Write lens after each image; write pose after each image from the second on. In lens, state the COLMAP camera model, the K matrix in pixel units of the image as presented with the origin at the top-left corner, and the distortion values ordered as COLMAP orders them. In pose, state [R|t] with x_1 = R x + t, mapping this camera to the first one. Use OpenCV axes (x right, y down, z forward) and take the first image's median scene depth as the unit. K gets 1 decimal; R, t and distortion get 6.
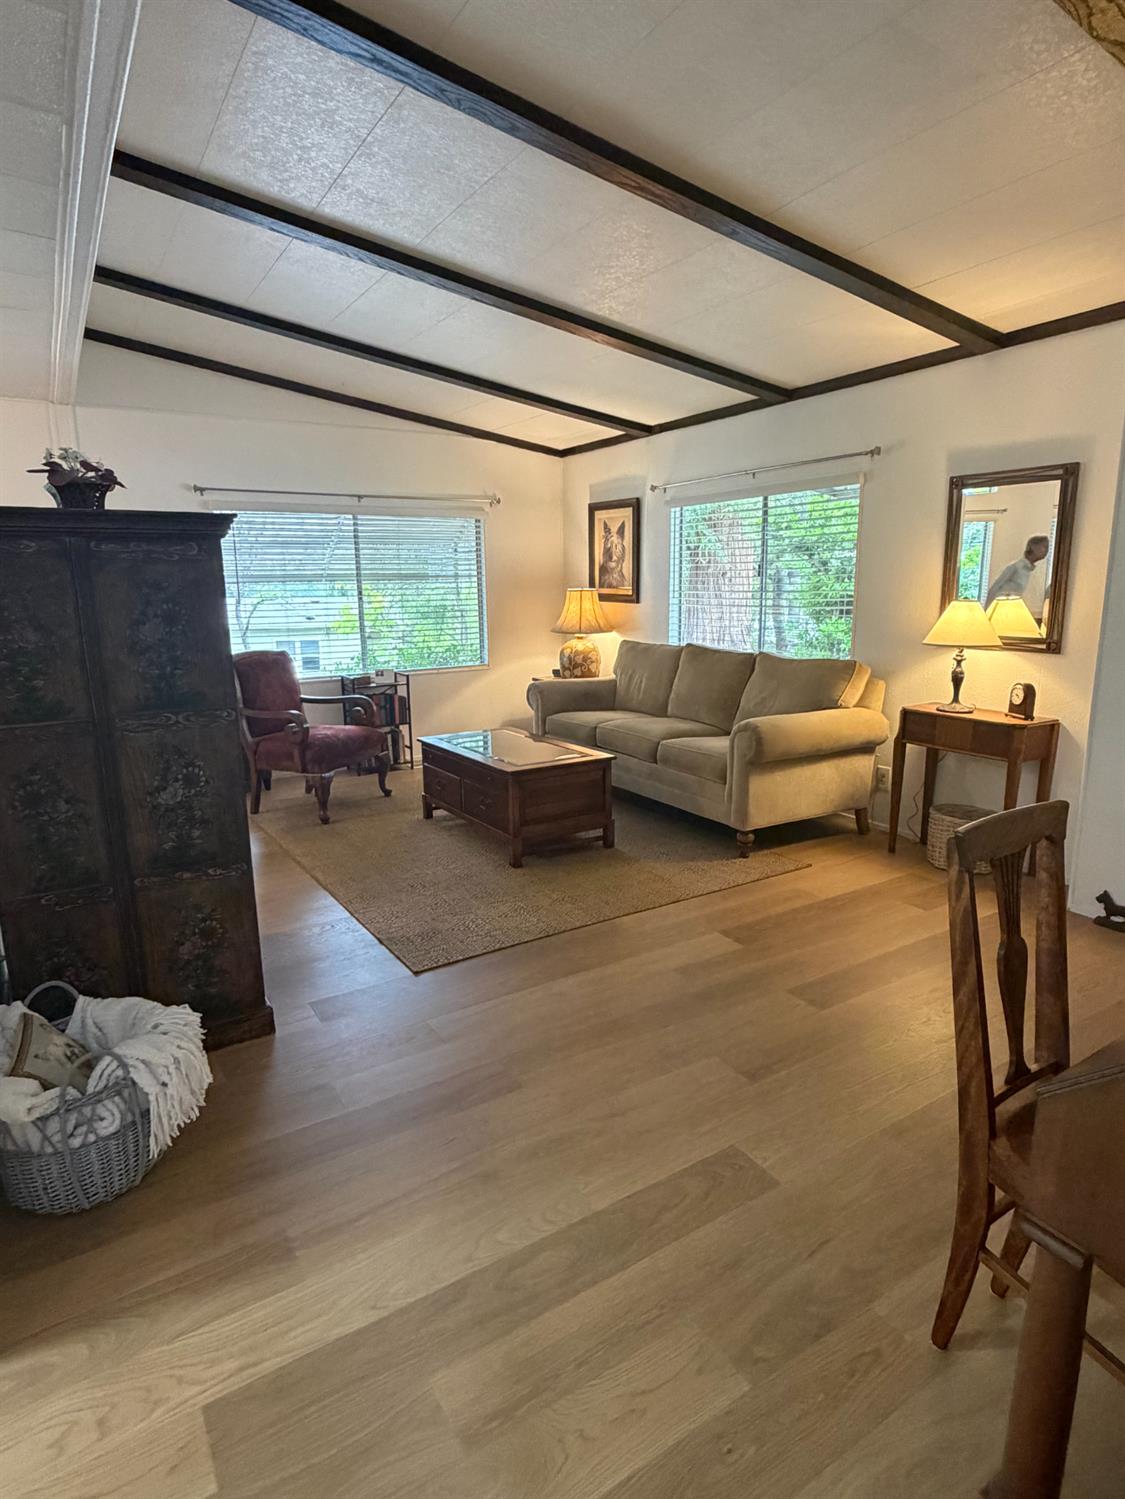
lens RADIAL K [[822.1, 0, 555.1], [0, 822.1, 759.8], [0, 0, 1]] dist [-0.003465, 0.002468]
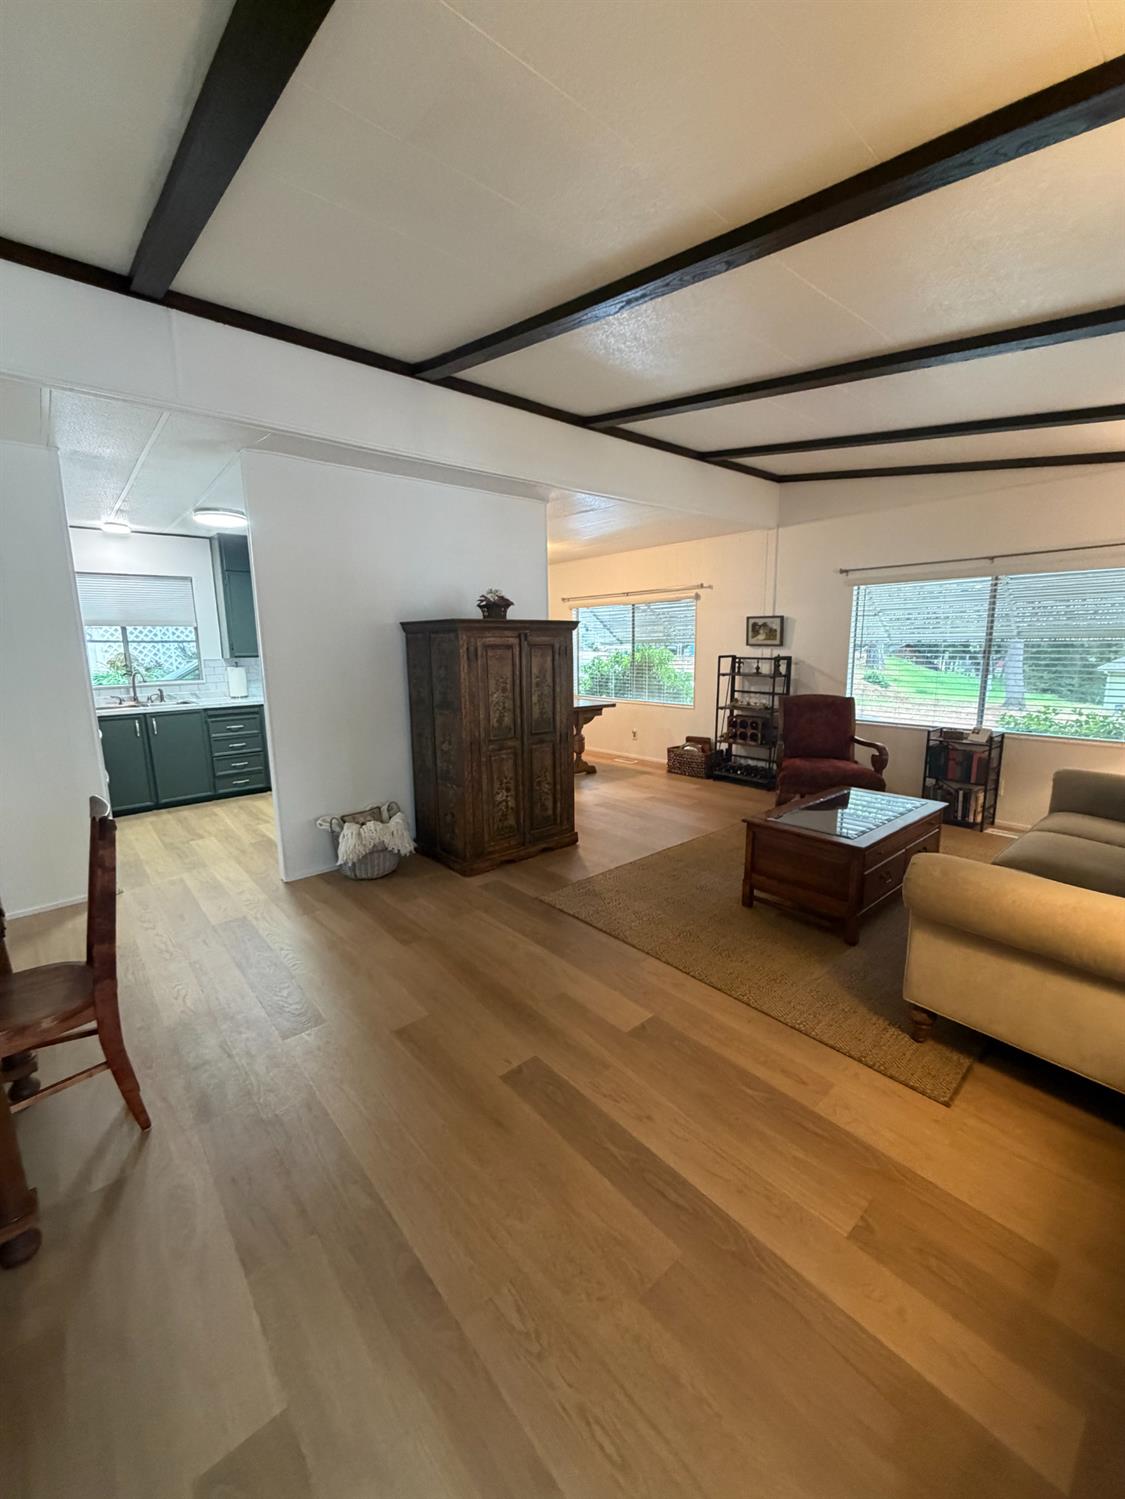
lens RADIAL K [[601.7, 0, 556.7], [0, 601.7, 739.5], [0, 0, 1]] dist [-0.000062, 0.000080]
pose [[0.153299, 0.171540, -0.973177, 0.669293], [-0.196293, 0.970479, 0.140144, -0.152119], [0.968488, 0.169544, 0.182445, 0.573464]]
